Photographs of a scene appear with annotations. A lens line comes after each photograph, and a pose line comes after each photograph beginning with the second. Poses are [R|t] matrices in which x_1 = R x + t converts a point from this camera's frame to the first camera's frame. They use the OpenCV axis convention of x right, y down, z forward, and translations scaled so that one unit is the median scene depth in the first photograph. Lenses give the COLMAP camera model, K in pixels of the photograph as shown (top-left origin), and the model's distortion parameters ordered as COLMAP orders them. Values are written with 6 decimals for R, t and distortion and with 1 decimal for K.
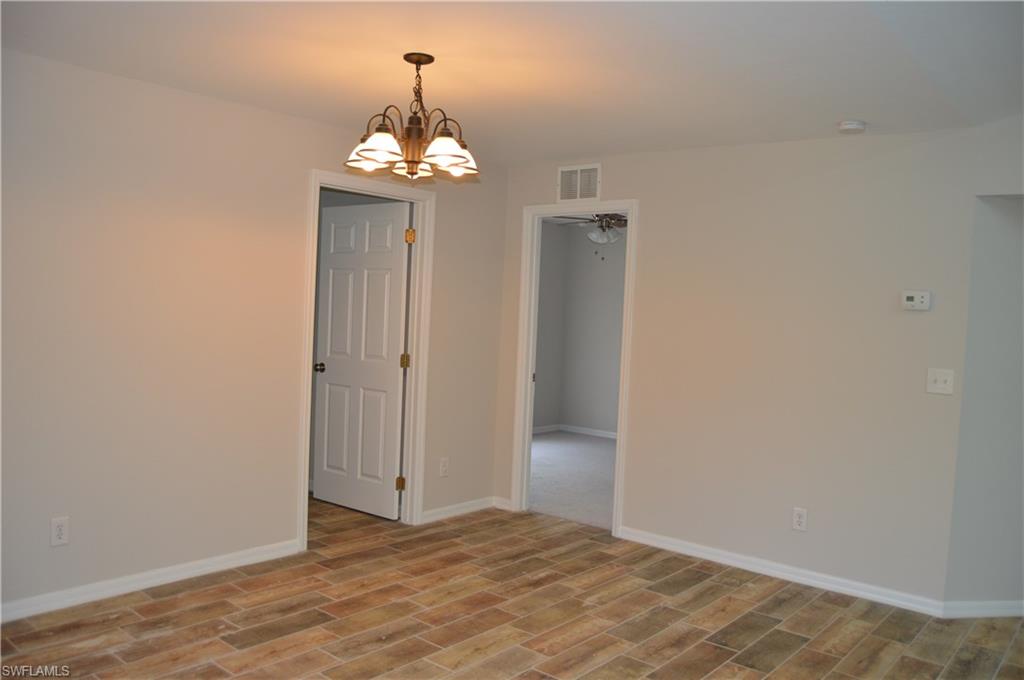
lens RADIAL K [[814.1, 0, 512.0], [0, 814.1, 340.0], [0, 0, 1]] dist [-0.076091, 0.008533]
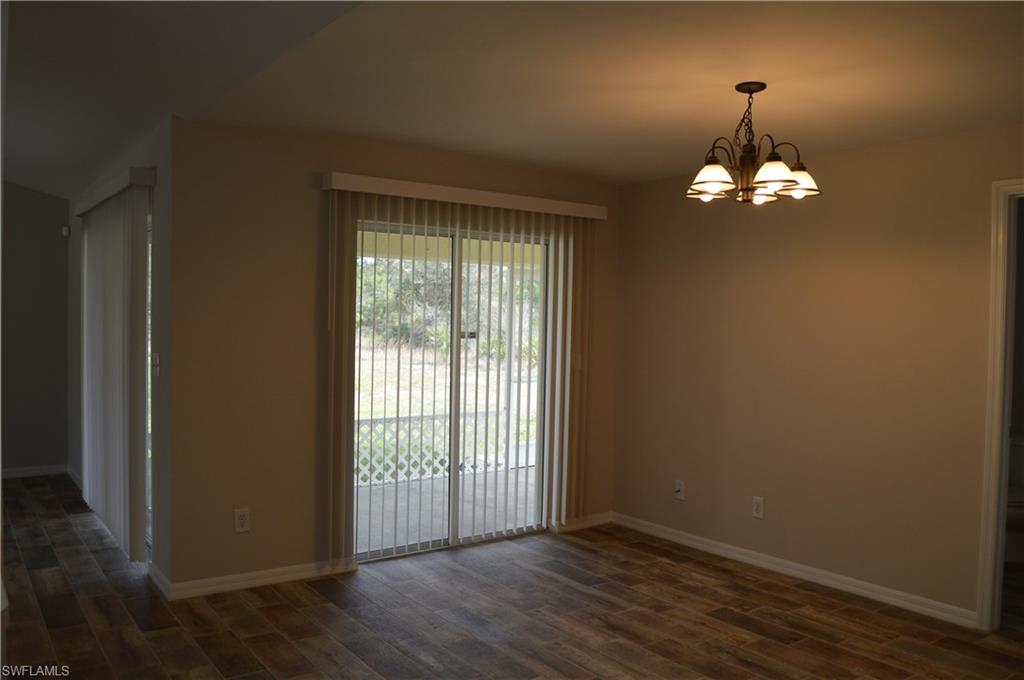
lens RADIAL K [[814.1, 0, 512.0], [0, 814.1, 340.0], [0, 0, 1]] dist [-0.076091, 0.008533]
pose [[-0.231283, -0.024117, -0.972588, 0.796284], [-0.073219, 0.997289, -0.007318, -0.000528], [0.970127, 0.069519, -0.232422, 0.825889]]
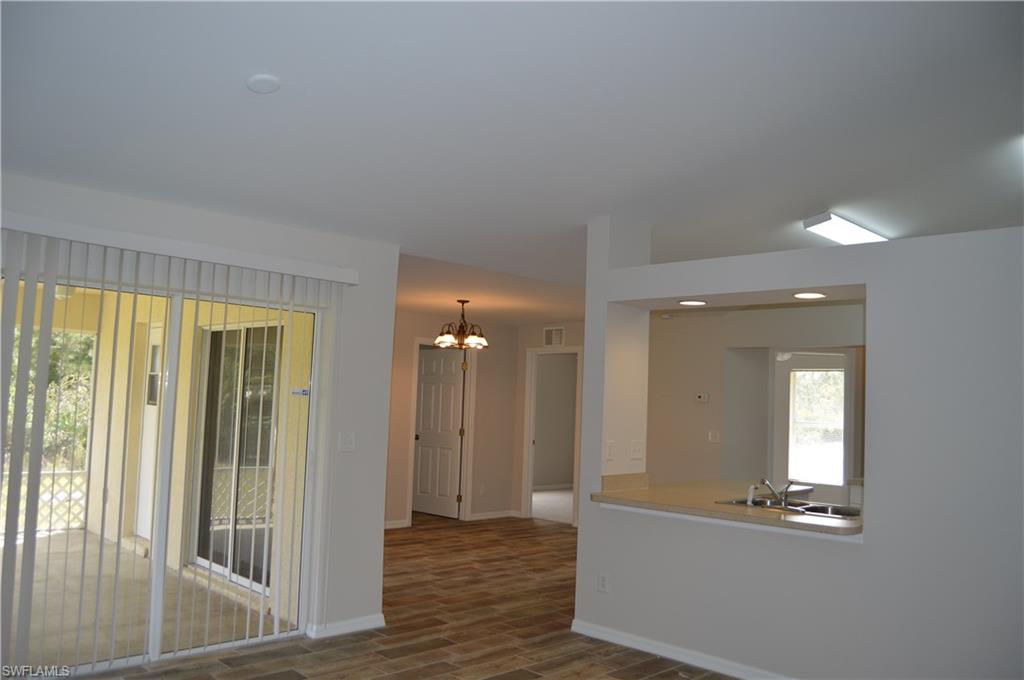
lens RADIAL K [[814.1, 0, 512.0], [0, 814.1, 340.0], [0, 0, 1]] dist [-0.076091, 0.008533]
pose [[0.995931, -0.015316, -0.088812, 0.212901], [0.004437, 0.992592, -0.121412, 0.058188], [0.090014, 0.120523, 0.988621, -1.207625]]
